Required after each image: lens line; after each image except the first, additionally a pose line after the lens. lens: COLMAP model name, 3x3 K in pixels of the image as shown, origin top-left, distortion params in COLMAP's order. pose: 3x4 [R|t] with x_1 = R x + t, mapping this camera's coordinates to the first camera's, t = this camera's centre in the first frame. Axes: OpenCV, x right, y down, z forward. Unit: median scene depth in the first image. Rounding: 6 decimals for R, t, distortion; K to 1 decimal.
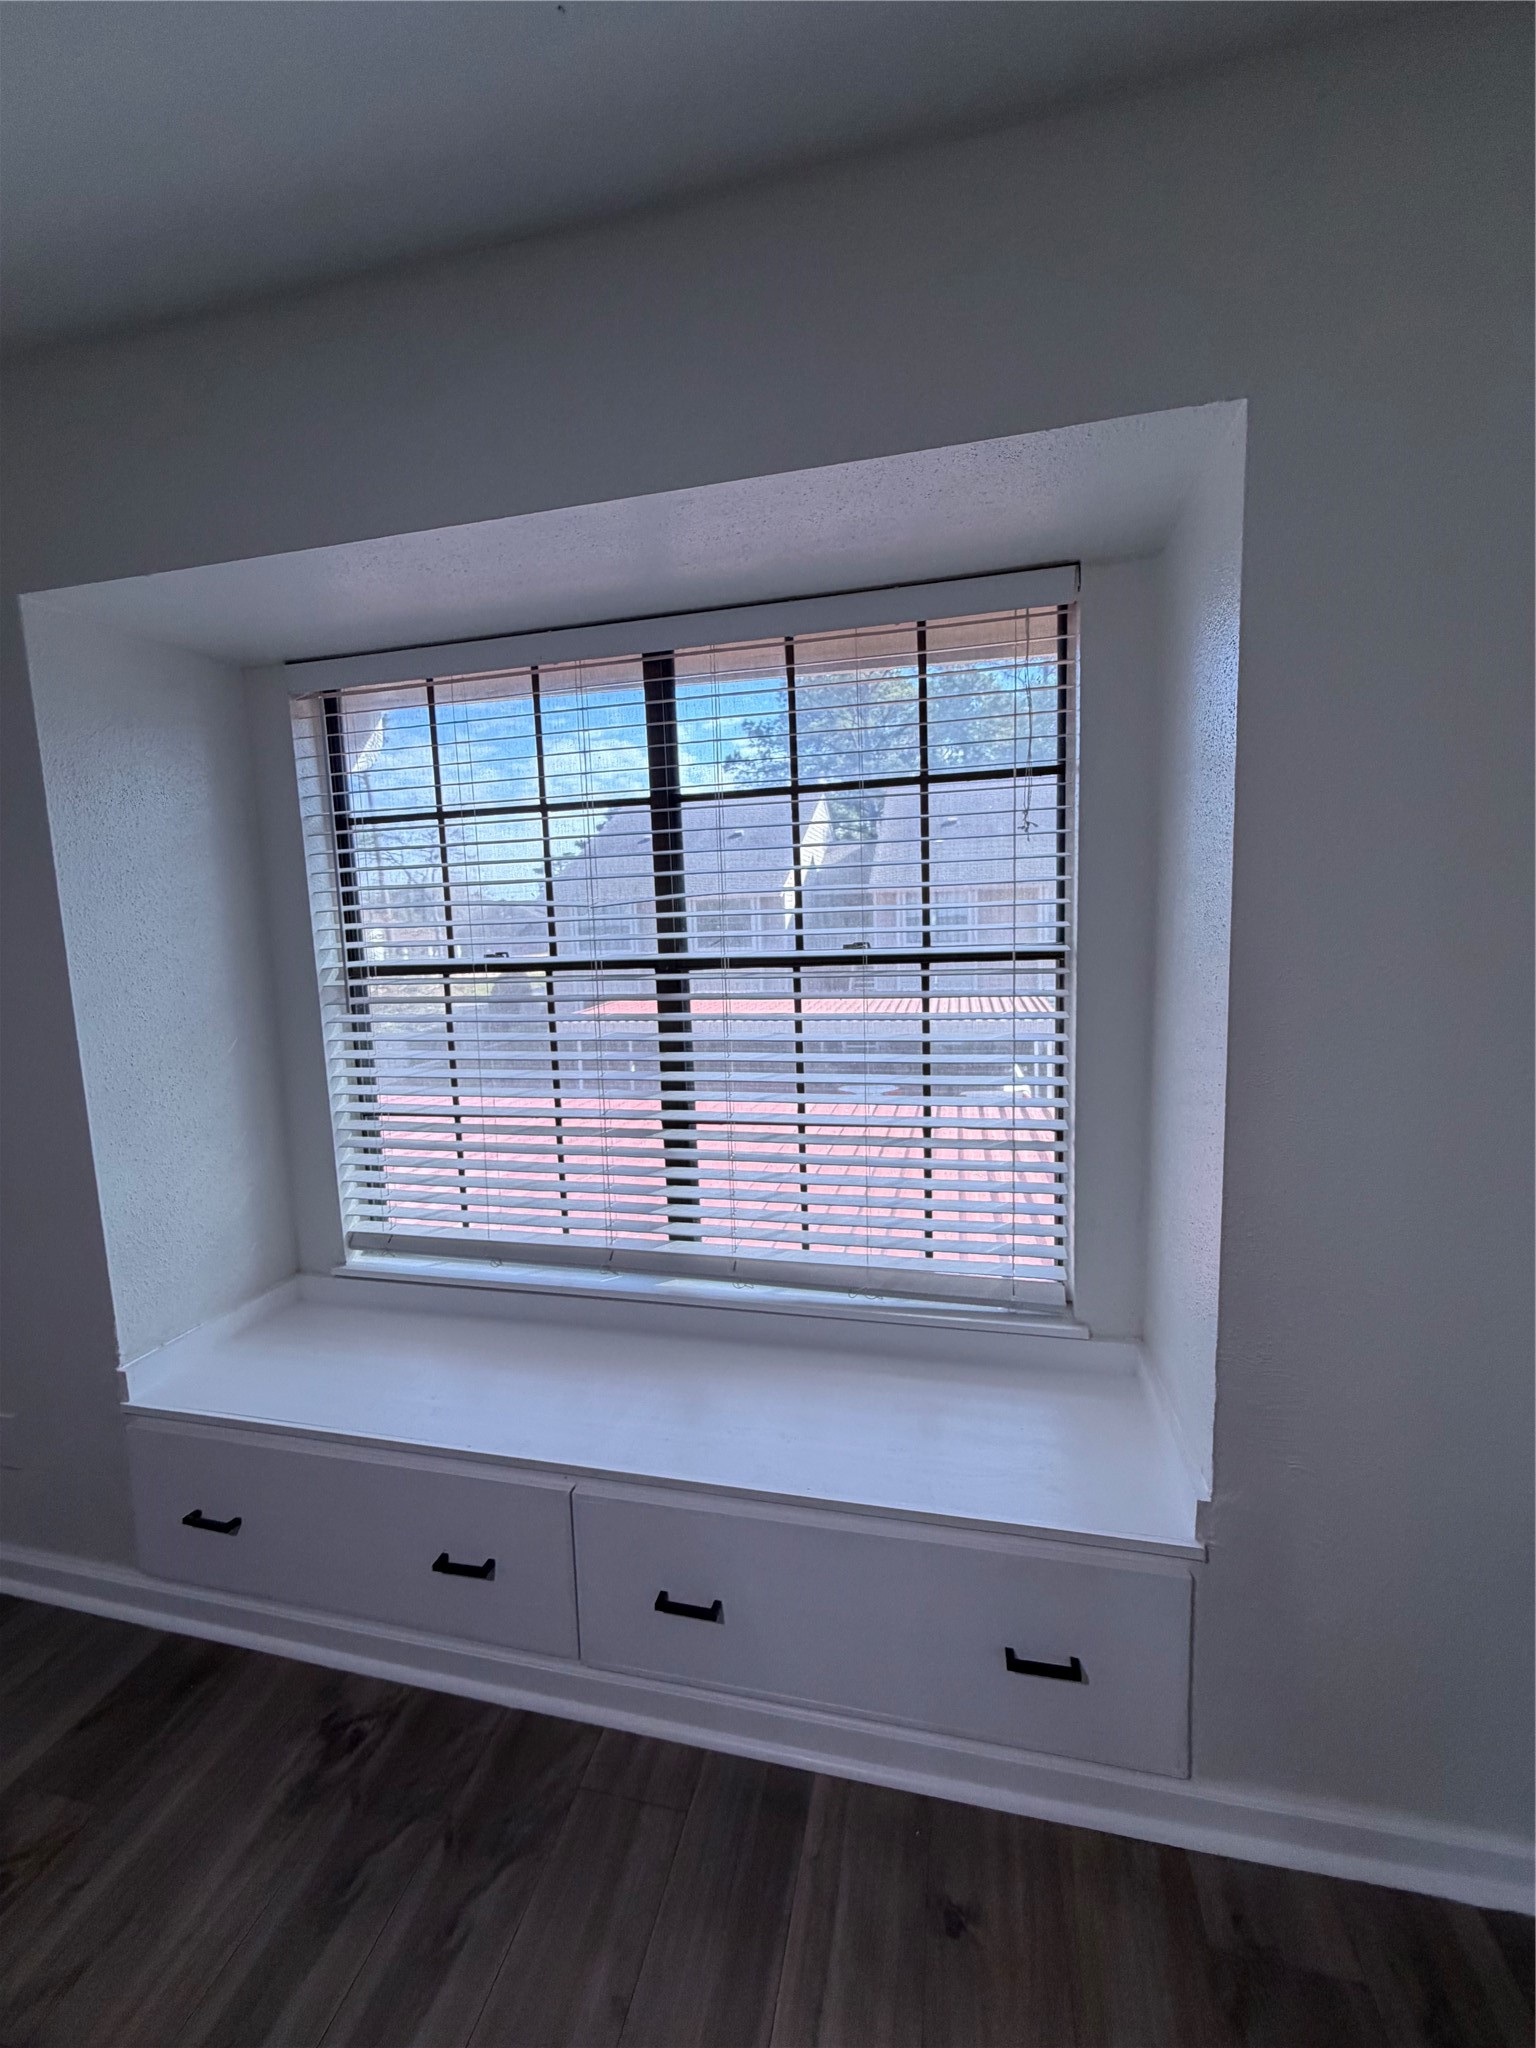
lens RADIAL K [[811.6, 0, 772.4], [0, 811.6, 1023.3], [0, 0, 1]] dist [0.001432, -0.000626]
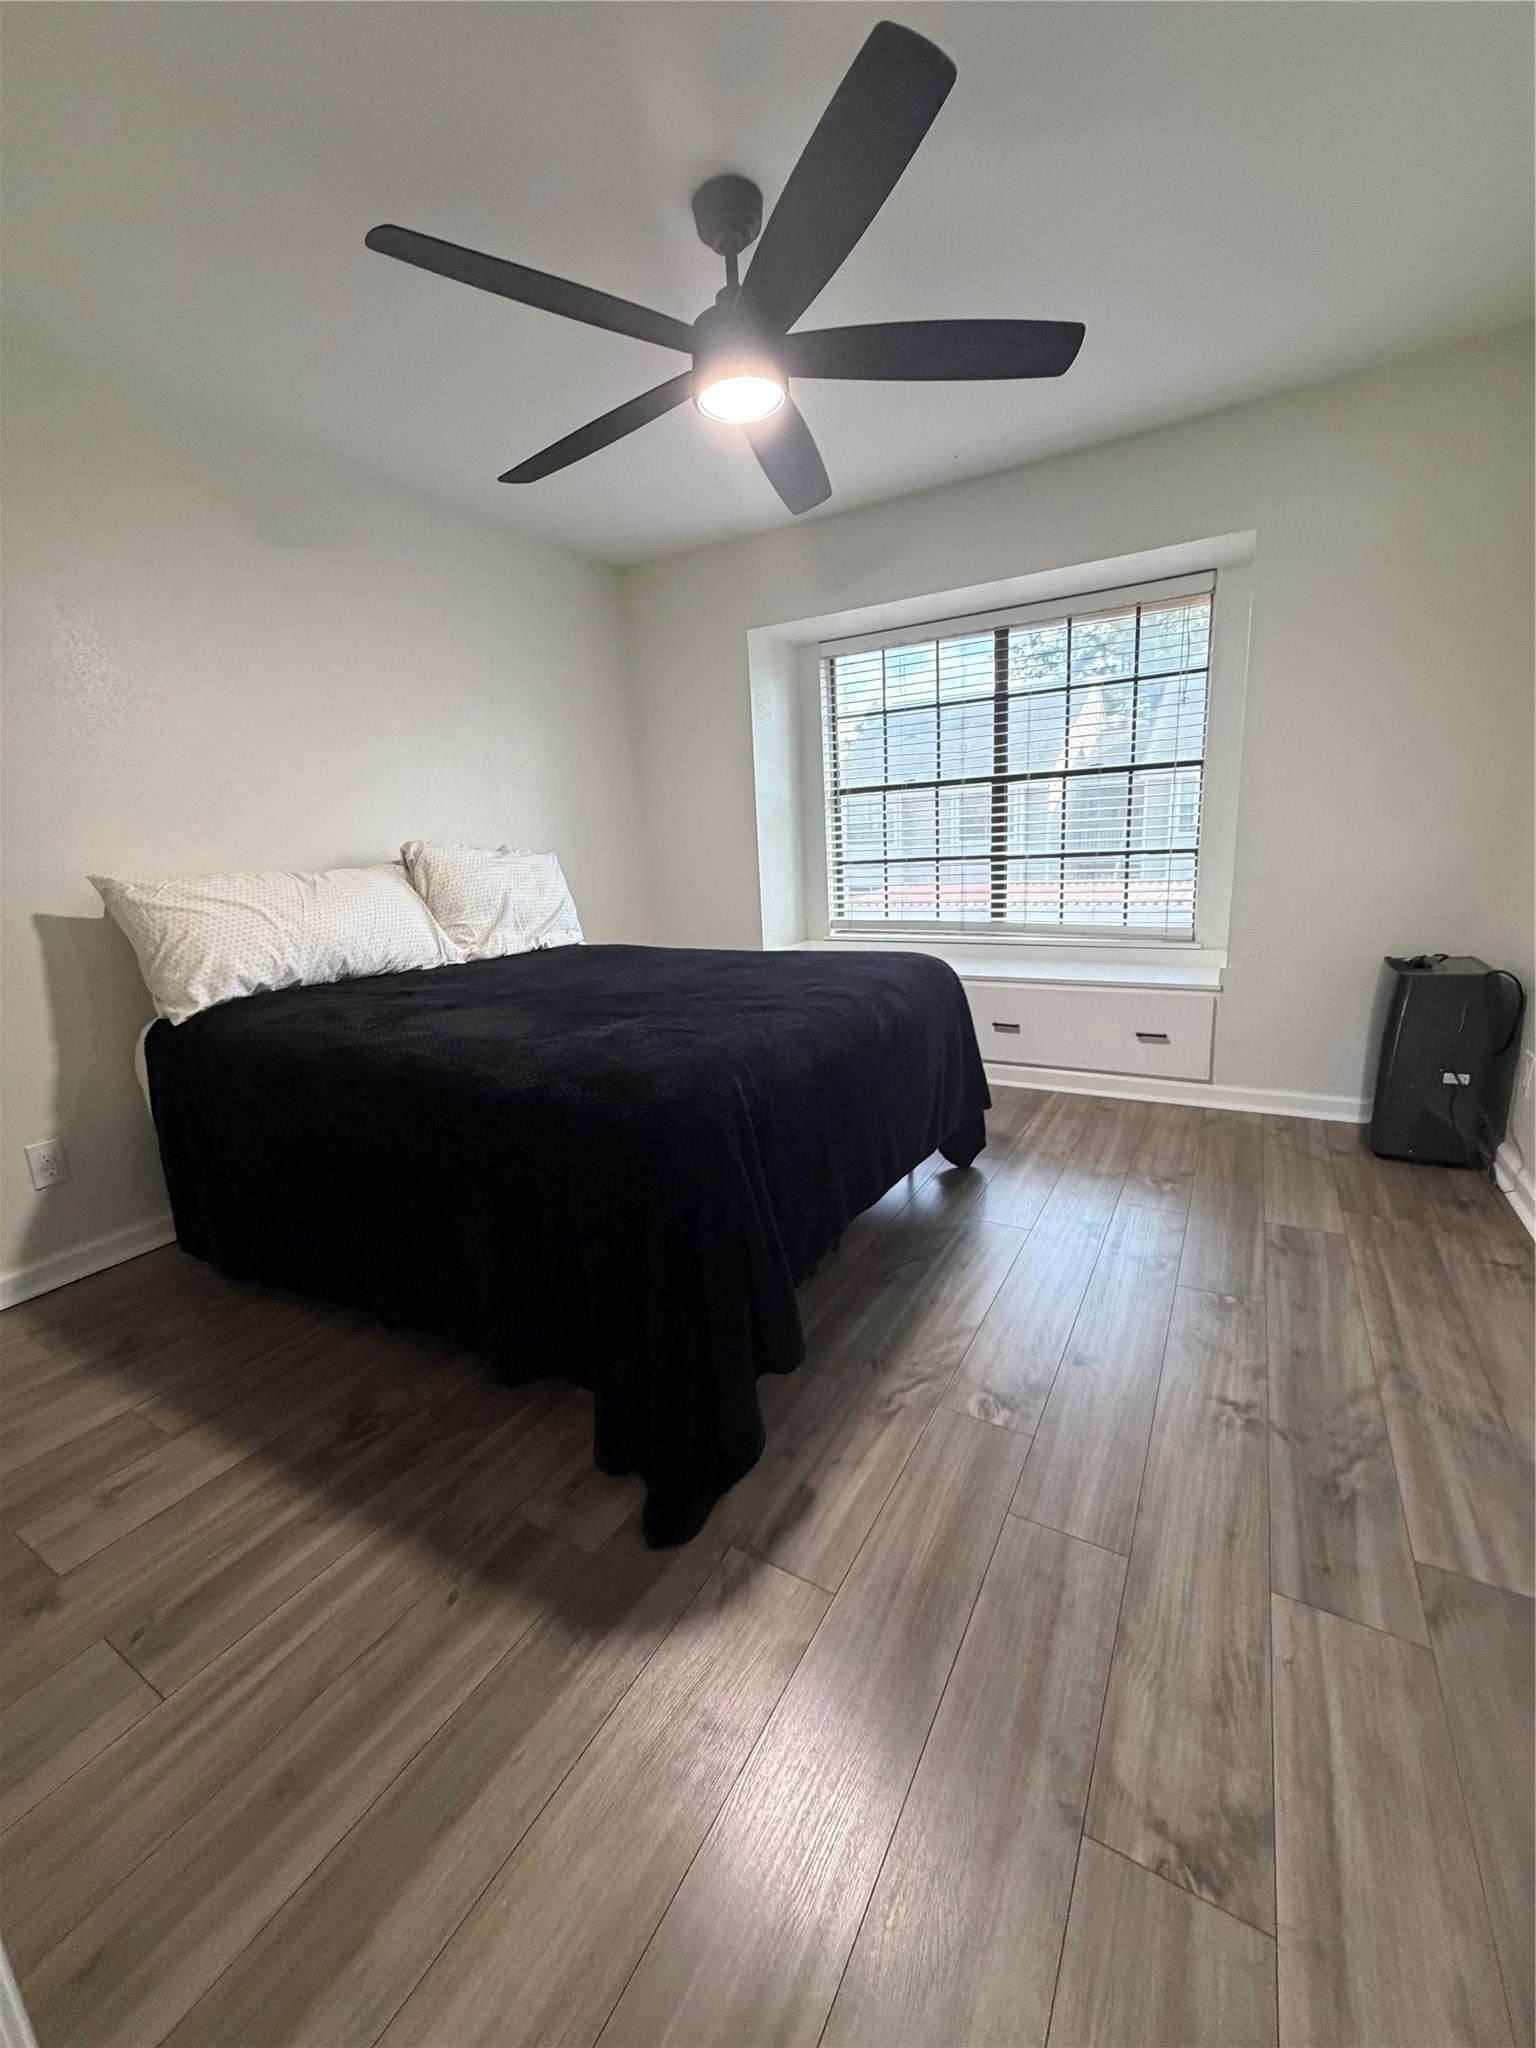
lens RADIAL K [[811.6, 0, 766.6], [0, 811.6, 1008.2], [0, 0, 1]] dist [0.001432, -0.000626]
pose [[0.952291, 0.050016, -0.301066, -0.037535], [-0.020389, 0.994702, 0.100758, 0.317542], [0.304511, -0.089813, 0.948265, -1.220273]]
